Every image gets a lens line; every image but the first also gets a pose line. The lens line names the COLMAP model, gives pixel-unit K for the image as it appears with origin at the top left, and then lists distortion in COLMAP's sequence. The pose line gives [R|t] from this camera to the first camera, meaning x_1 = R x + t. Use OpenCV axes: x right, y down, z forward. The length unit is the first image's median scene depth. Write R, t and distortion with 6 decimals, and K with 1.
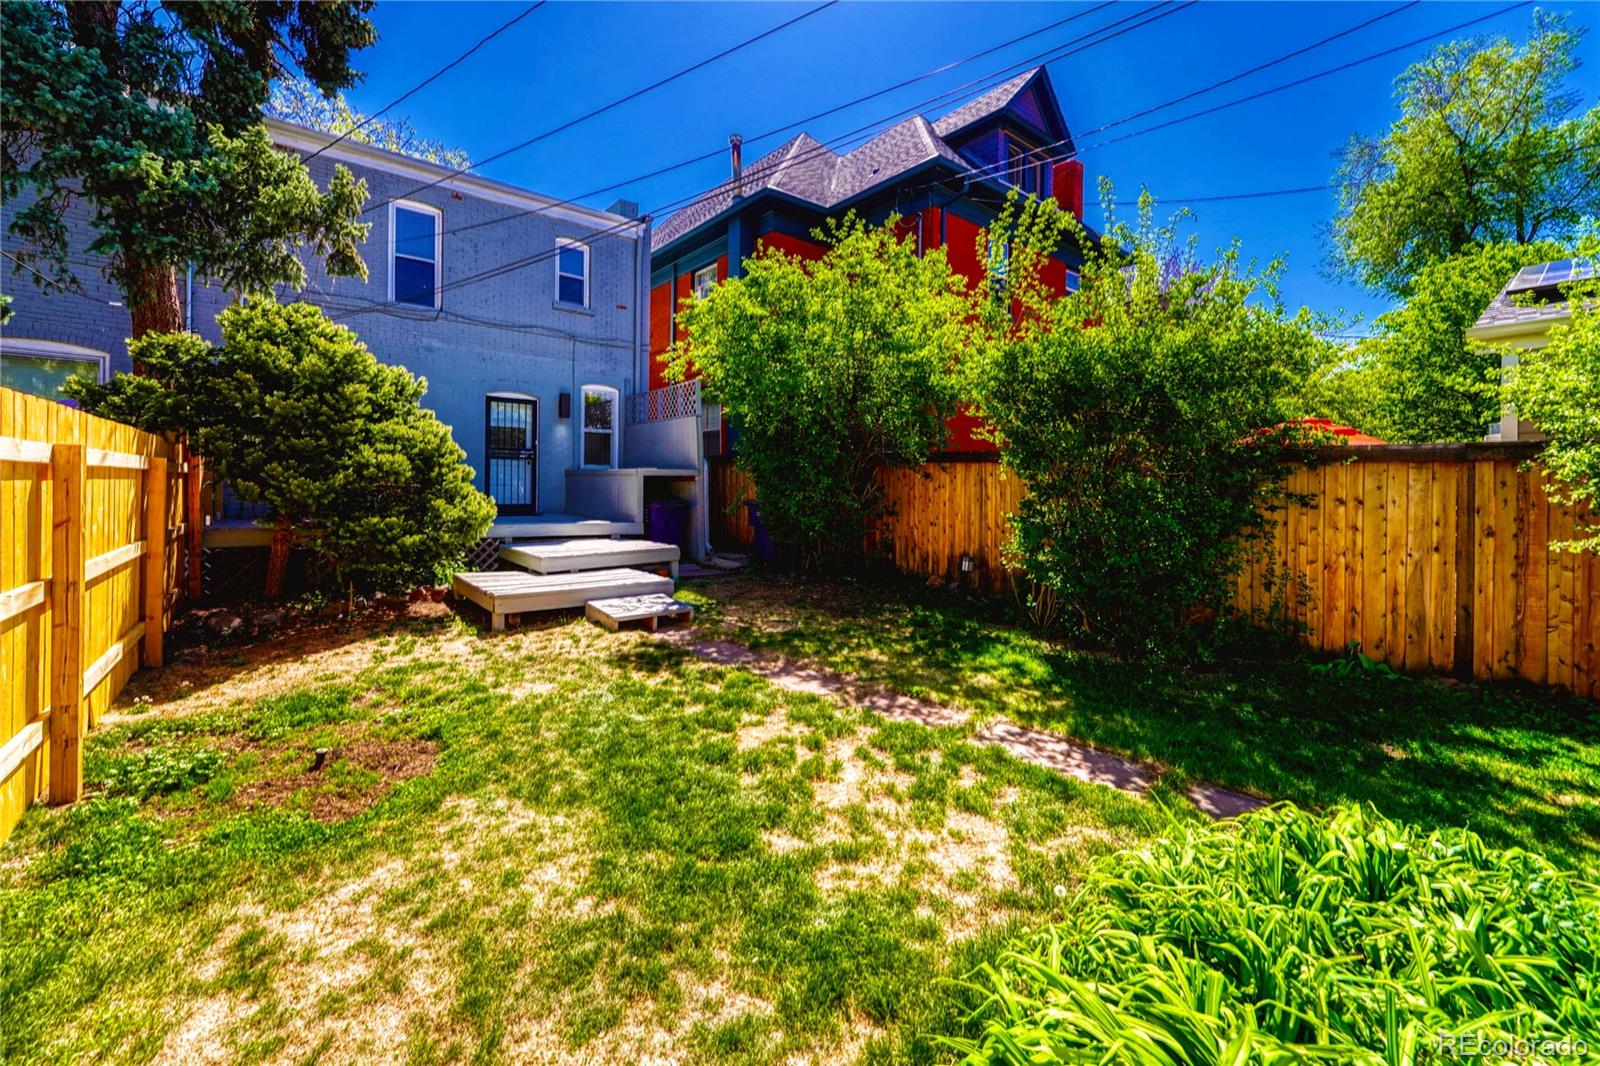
lens RADIAL K [[638.8, 0, 778.4], [0, 638.8, 483.9], [0, 0, 1]] dist [-0.000186, 0.000173]
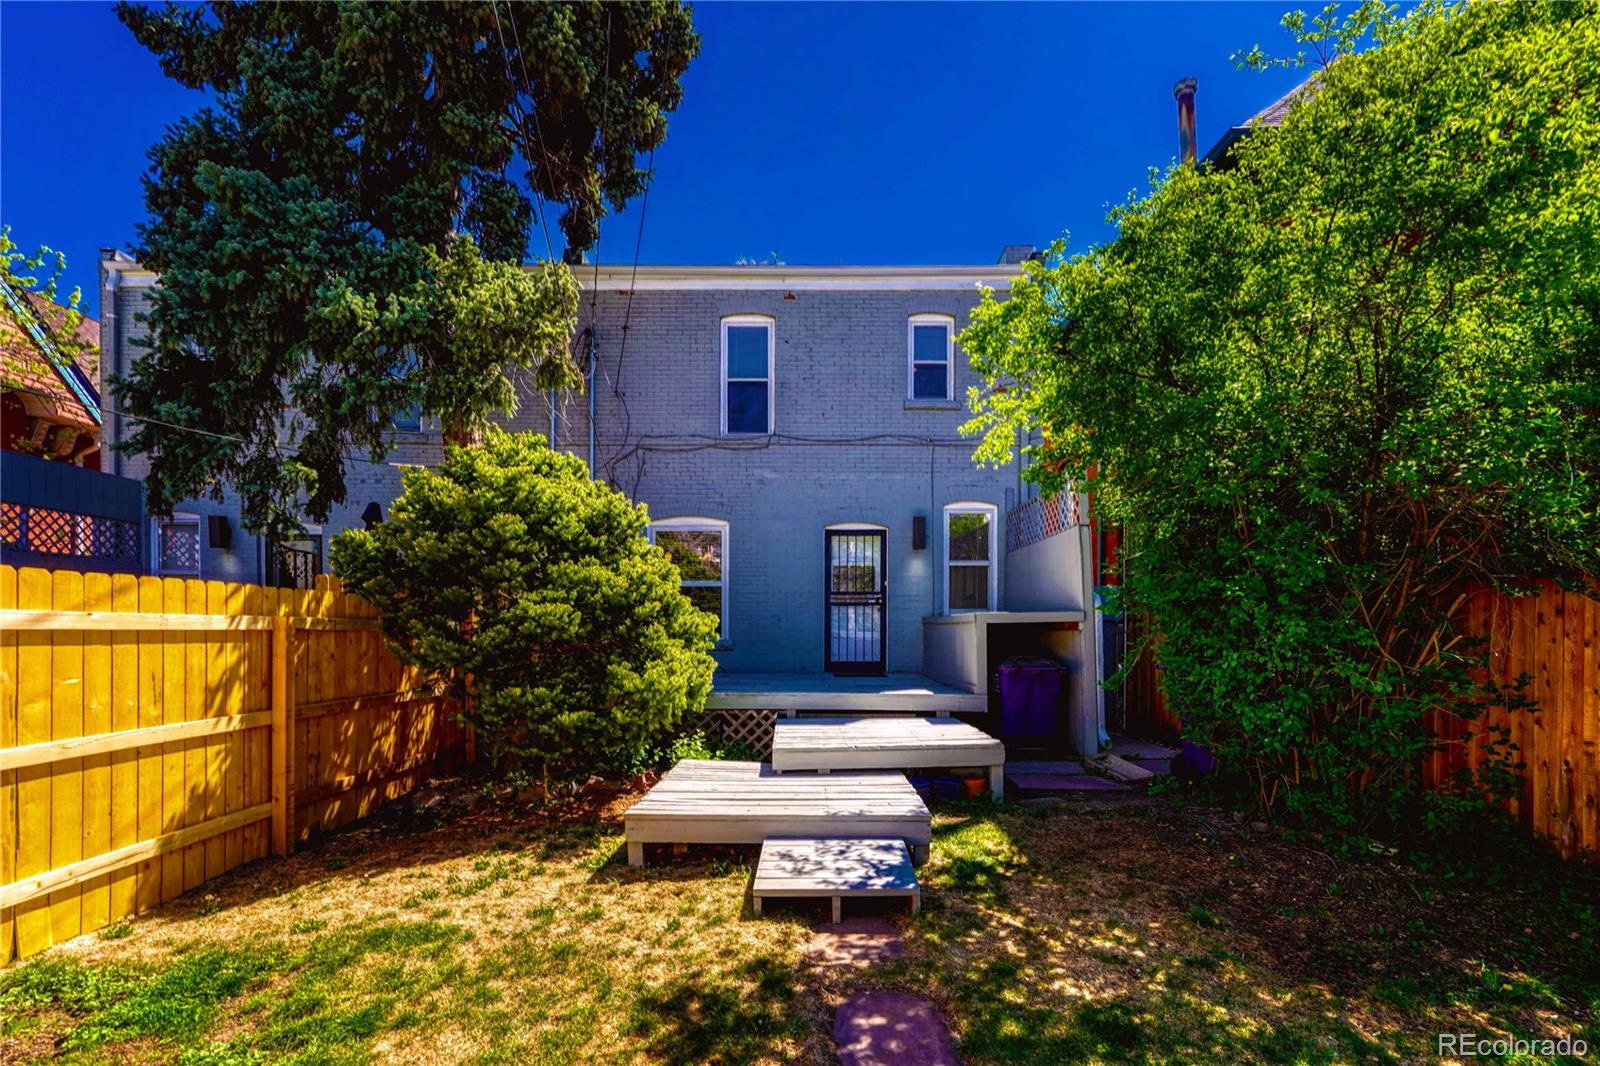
lens RADIAL K [[692.3, 0, 803.8], [0, 692.3, 637.4], [0, 0, 1]] dist [0.001138, 0.000074]
pose [[0.787642, -0.007526, -0.616088, 0.103568], [0.012190, 0.999920, 0.003370, -0.004067], [0.616013, -0.010165, 0.787670, 0.415298]]
